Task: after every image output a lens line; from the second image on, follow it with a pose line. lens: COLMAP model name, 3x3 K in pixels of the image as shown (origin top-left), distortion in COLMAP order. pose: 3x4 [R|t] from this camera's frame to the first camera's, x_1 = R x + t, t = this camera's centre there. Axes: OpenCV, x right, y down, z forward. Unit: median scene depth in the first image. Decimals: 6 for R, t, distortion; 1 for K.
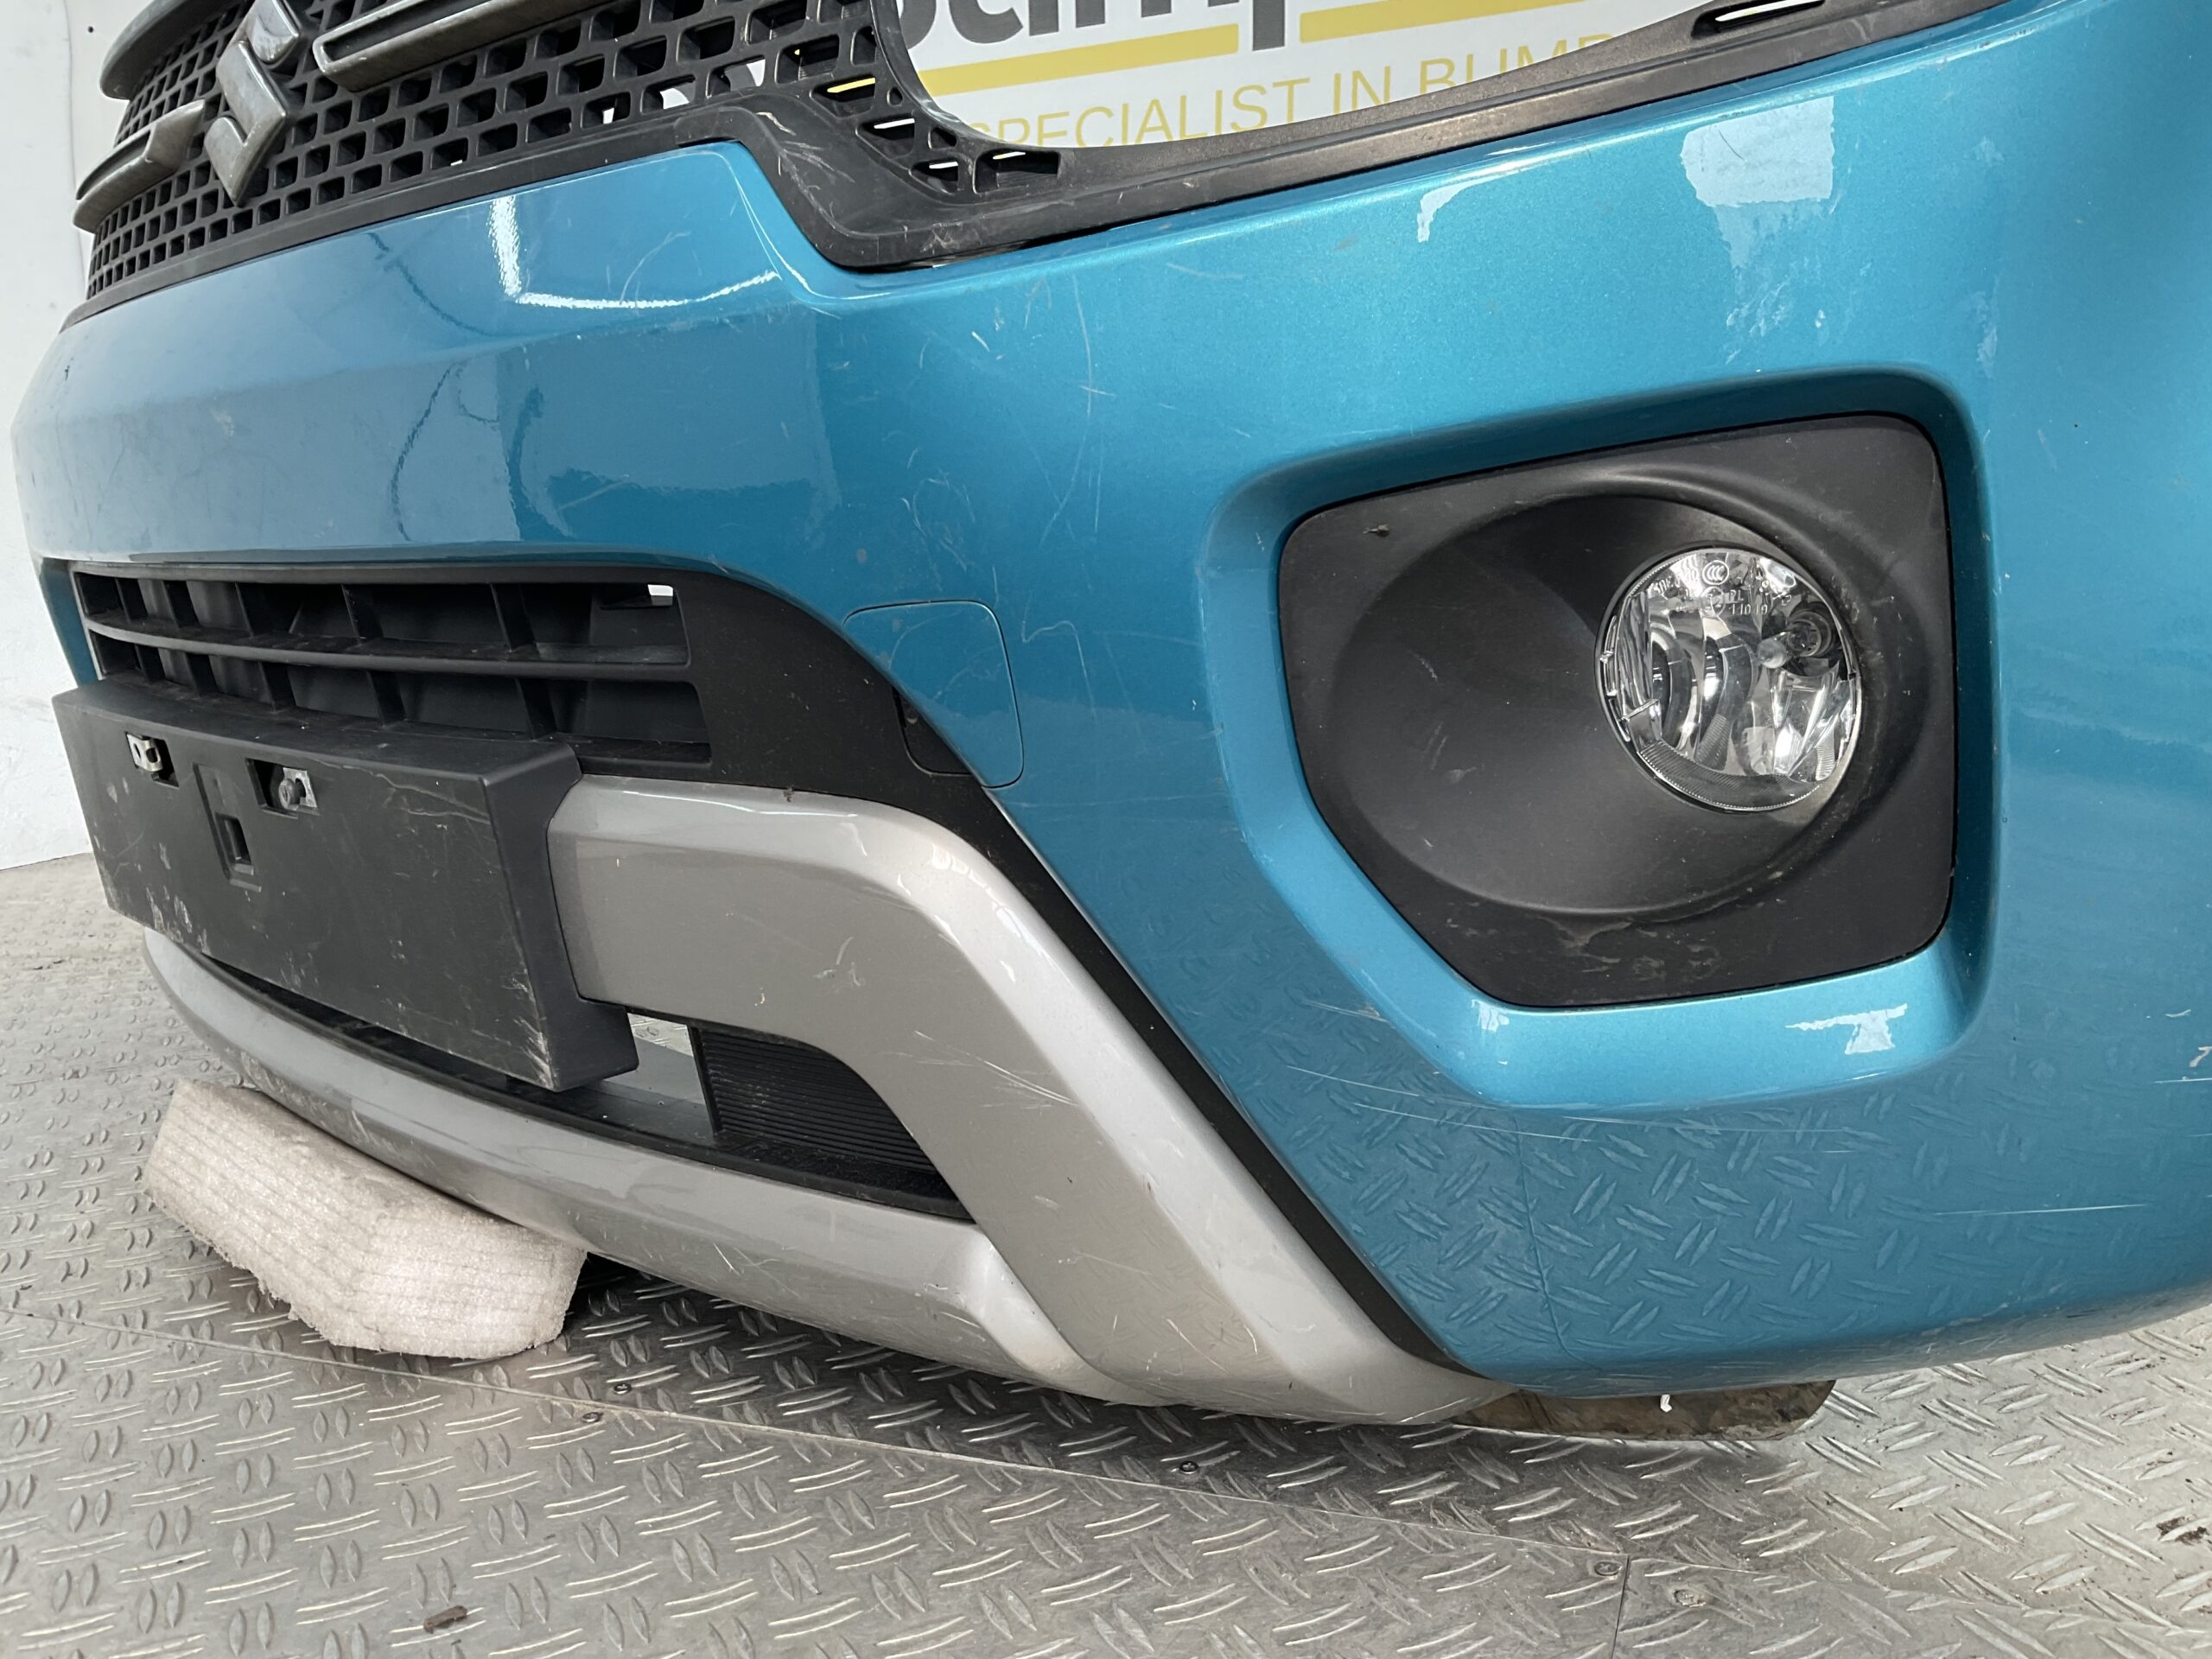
lens RADIAL K [[1857.1, 0, 1106.0], [0, 1857.1, 829.5], [0, 0, 1]] dist [0.117386, -0.253158]
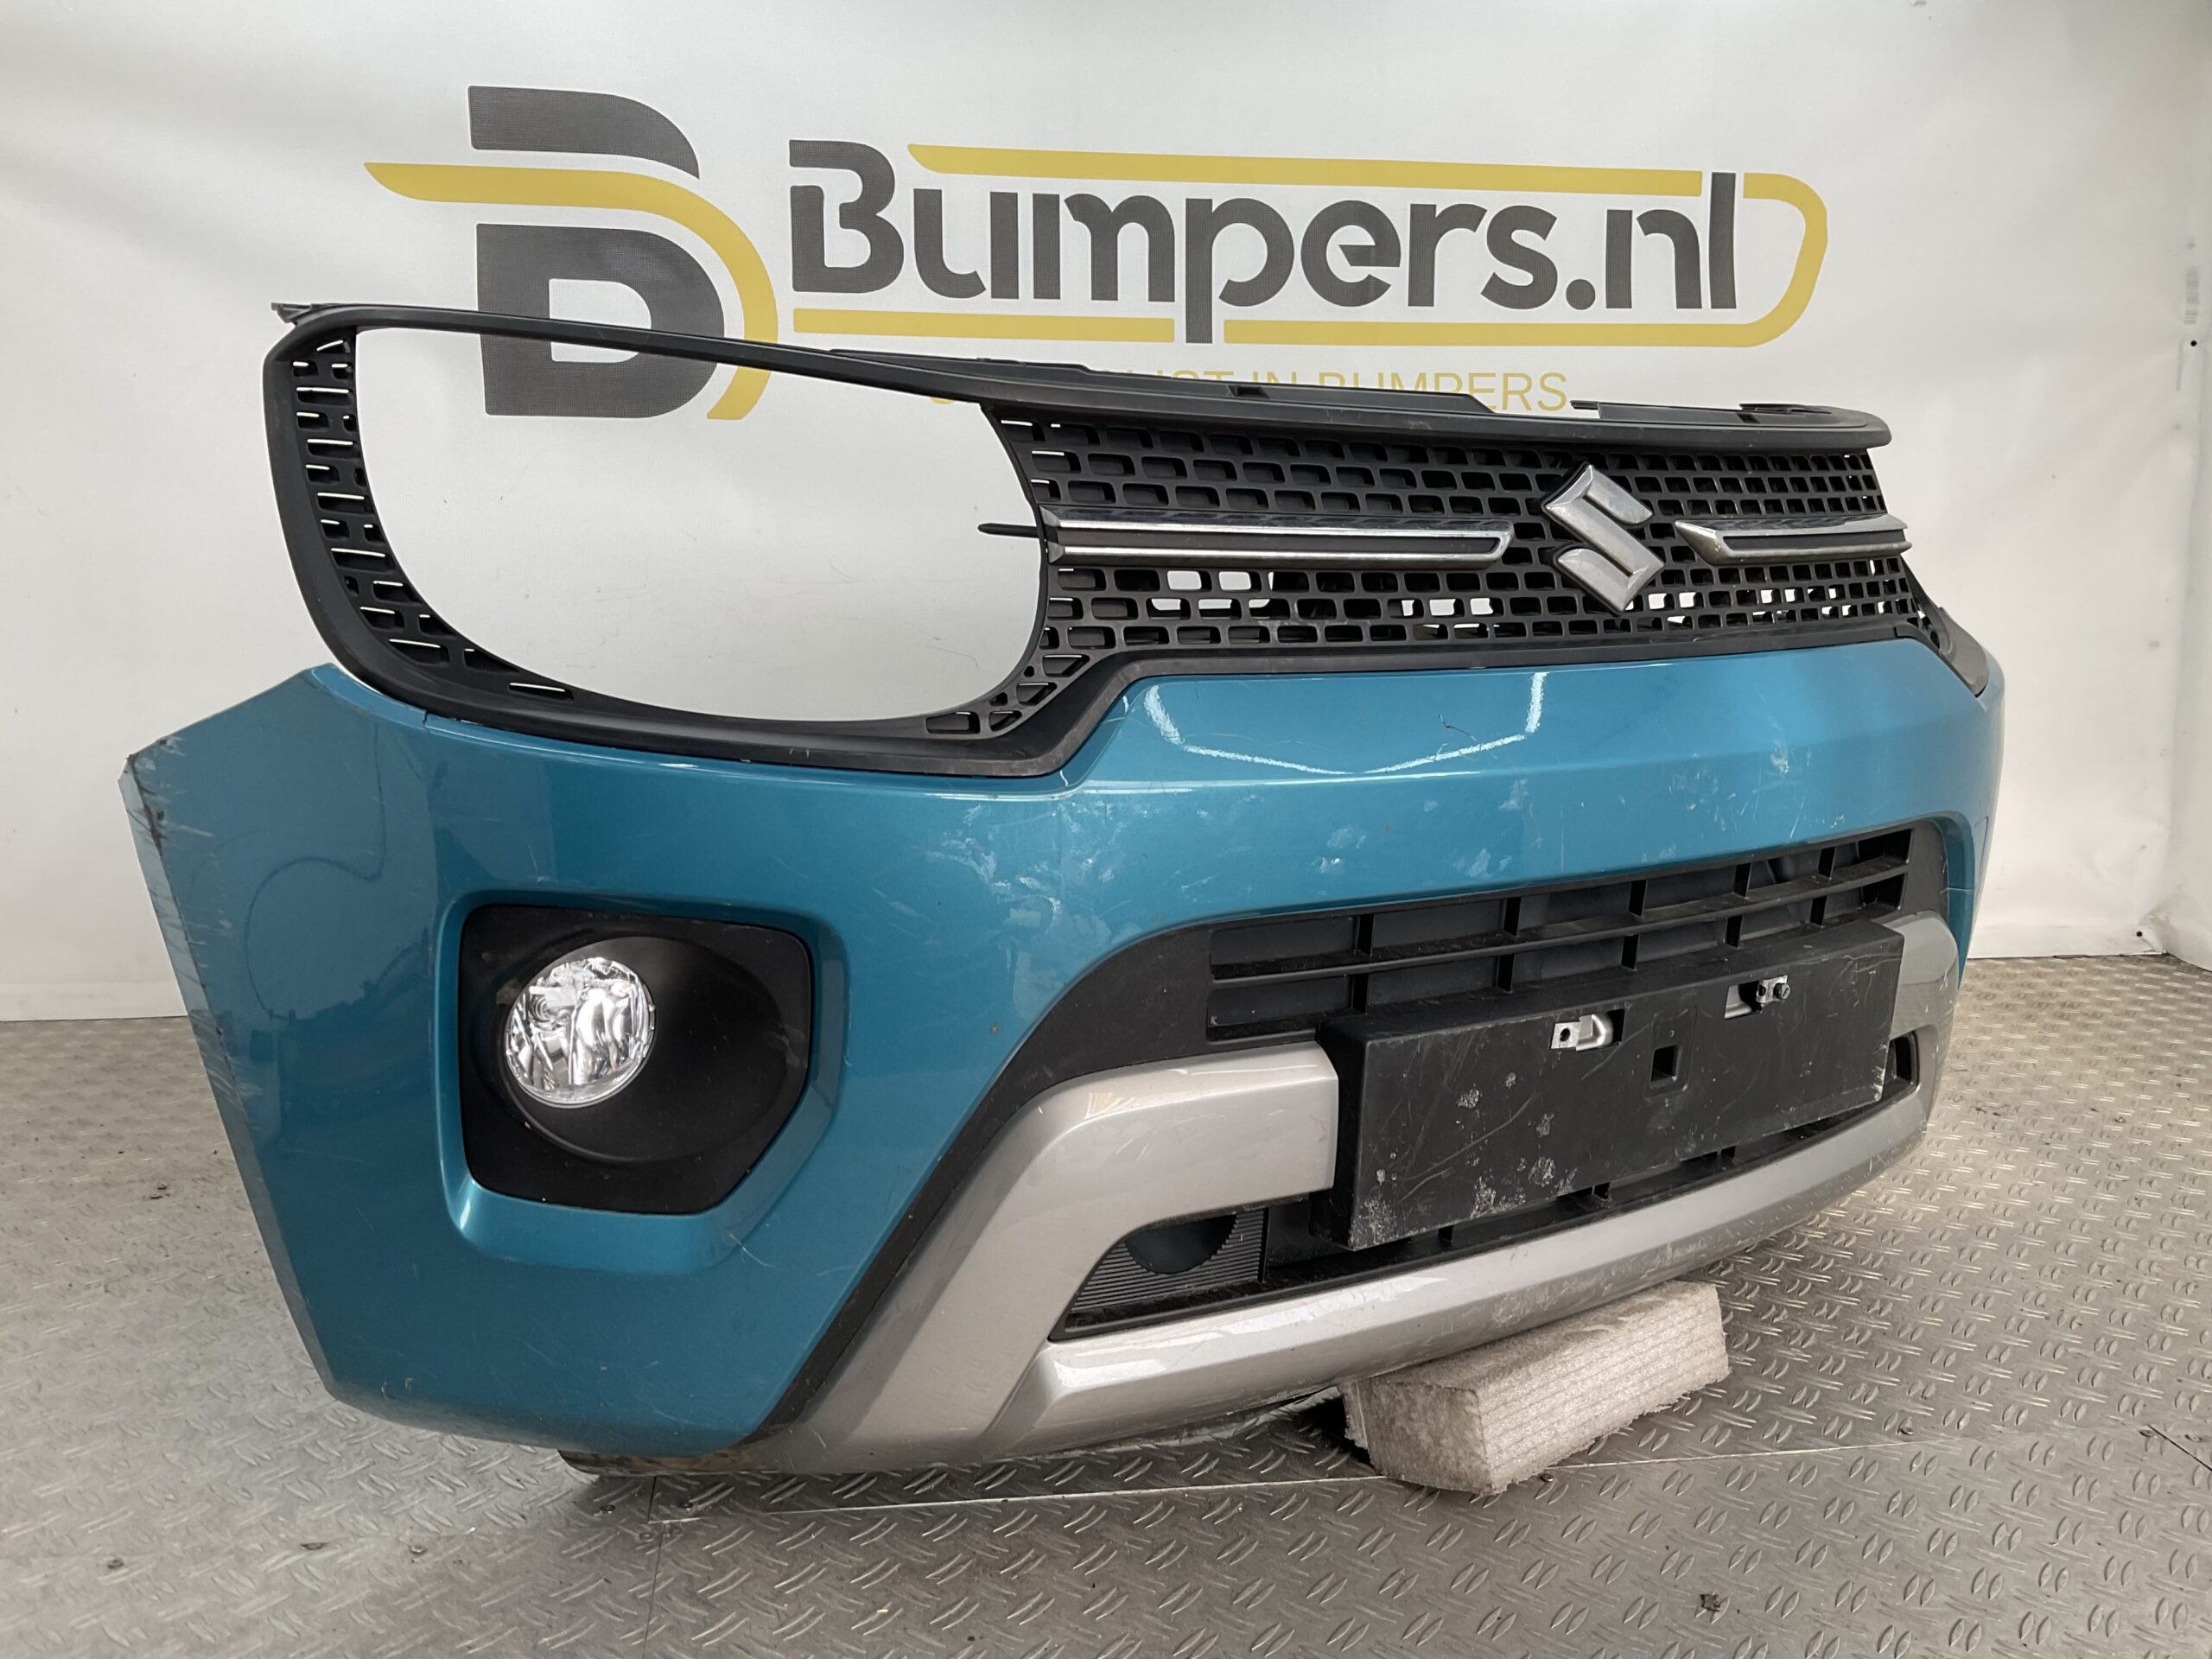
lens RADIAL K [[1807.8, 0, 1107.8], [0, 1807.8, 834.1], [0, 0, 1]] dist [0.109130, -0.230269]
pose [[0.872184, -0.024457, 0.488565, -1.392891], [0.028412, 0.999596, -0.000682, -0.214305], [-0.488351, 0.014477, 0.872527, -0.069393]]
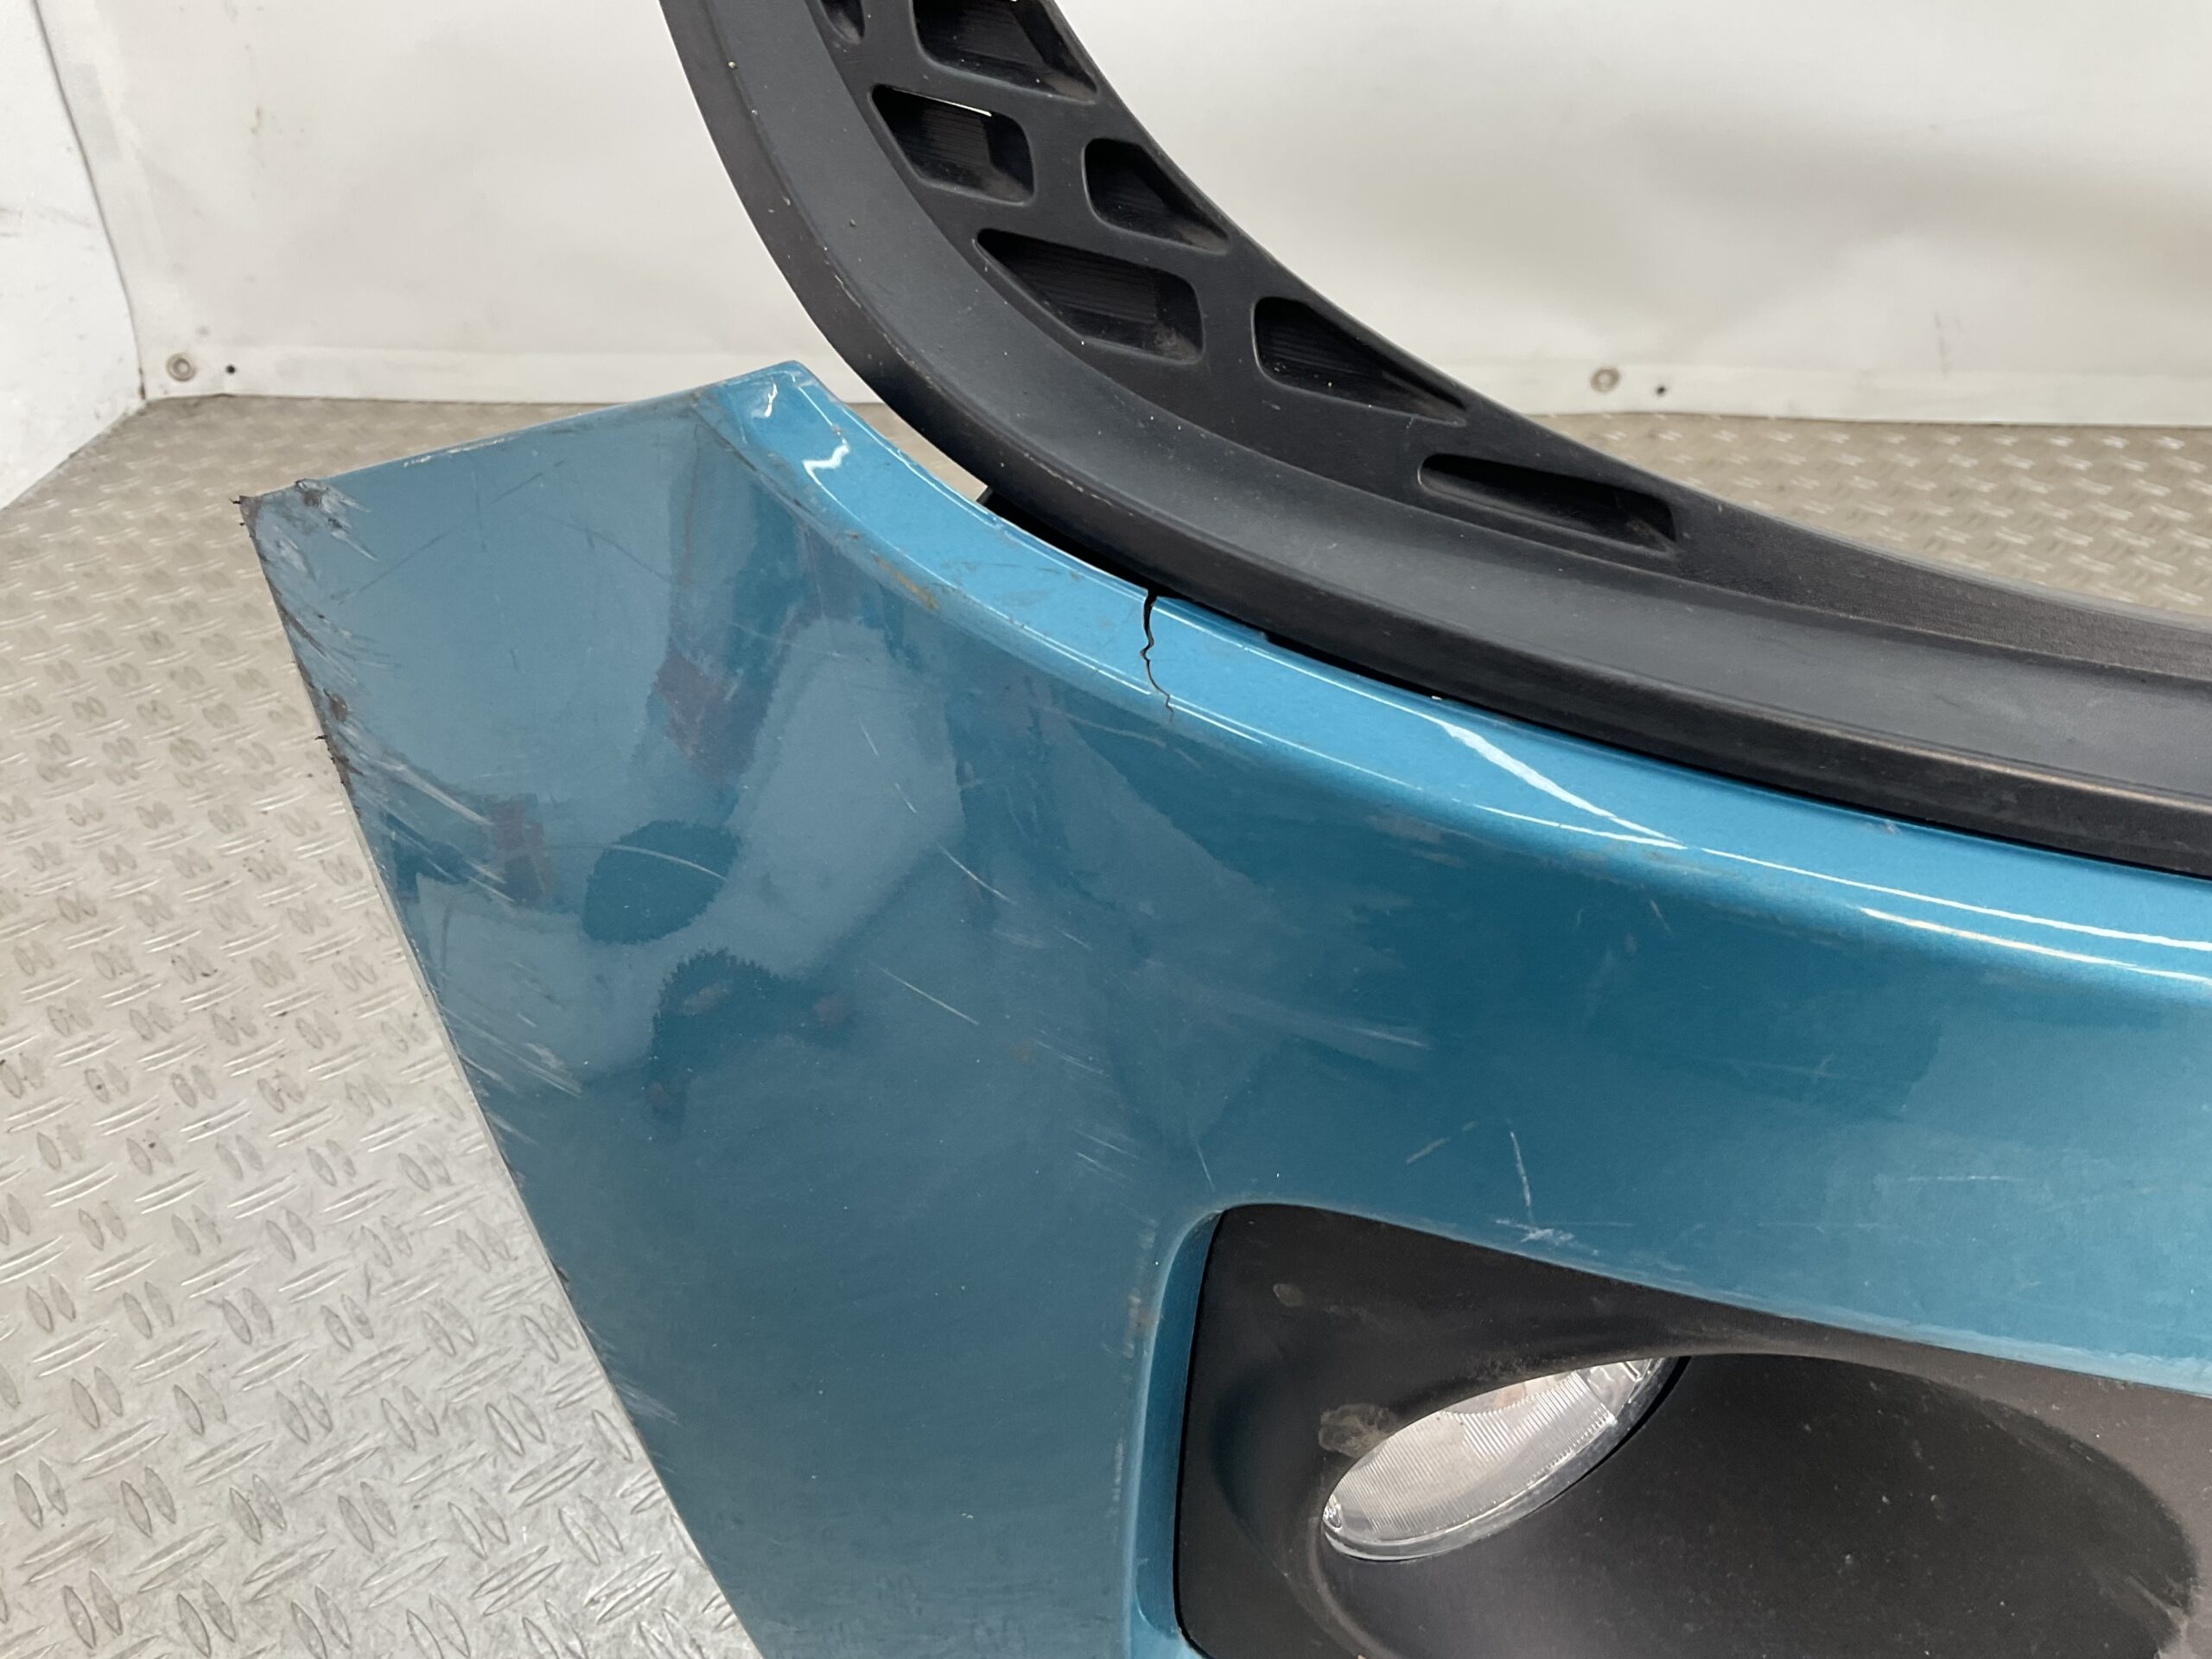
lens RADIAL K [[1807.8, 0, 1107.8], [0, 1807.8, 834.1], [0, 0, 1]] dist [0.109130, -0.230269]
pose [[0.955004, -0.129979, 0.266597, -1.285801], [0.004714, 0.905398, 0.424539, -0.412501], [-0.296557, -0.404179, 0.865271, 0.949790]]
